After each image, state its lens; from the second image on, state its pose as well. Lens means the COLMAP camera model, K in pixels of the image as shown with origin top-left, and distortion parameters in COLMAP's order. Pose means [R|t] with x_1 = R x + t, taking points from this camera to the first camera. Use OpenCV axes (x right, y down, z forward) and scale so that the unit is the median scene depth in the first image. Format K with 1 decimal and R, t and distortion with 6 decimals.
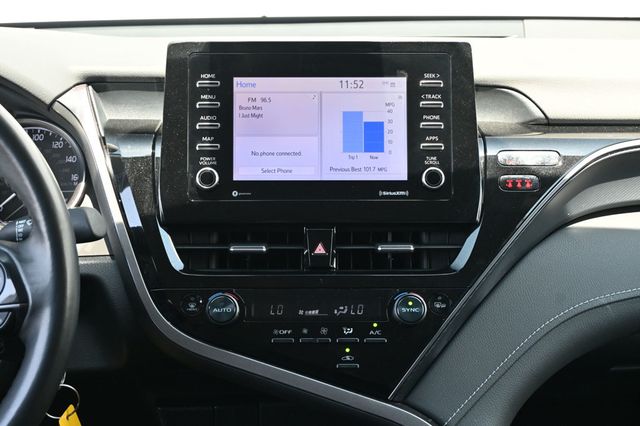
lens RADIAL K [[1080.4, 0, 320.0], [0, 1080.4, 213.0], [0, 0, 1]] dist [-0.007295, 0.018369]
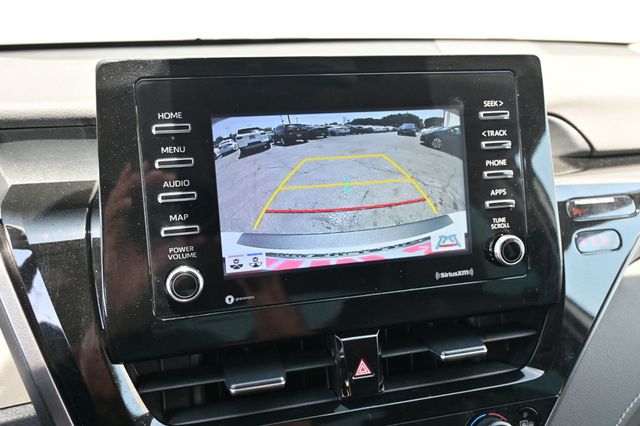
lens RADIAL K [[554.0, 0, 320.0], [0, 554.0, 213.0], [0, 0, 1]] dist [-0.003020, -0.007762]
pose [[0.972337, -0.074289, 0.221454, -0.094701], [0.052524, 0.993334, 0.102605, -0.099427], [-0.227600, -0.088135, 0.969758, 0.667360]]
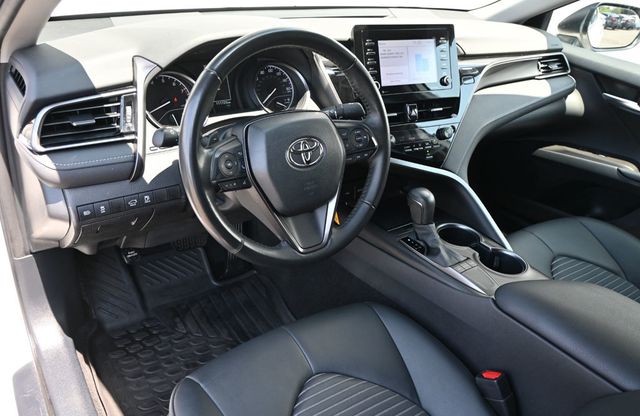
lens RADIAL K [[481.4, 0, 320.0], [0, 481.4, 208.0], [0, 0, 1]] dist [-0.006430, -0.000267]
pose [[0.881890, -0.173207, 0.438485, -0.703951], [0.061495, 0.964383, 0.257264, -0.052110], [-0.467427, -0.199914, 0.861131, 0.099243]]
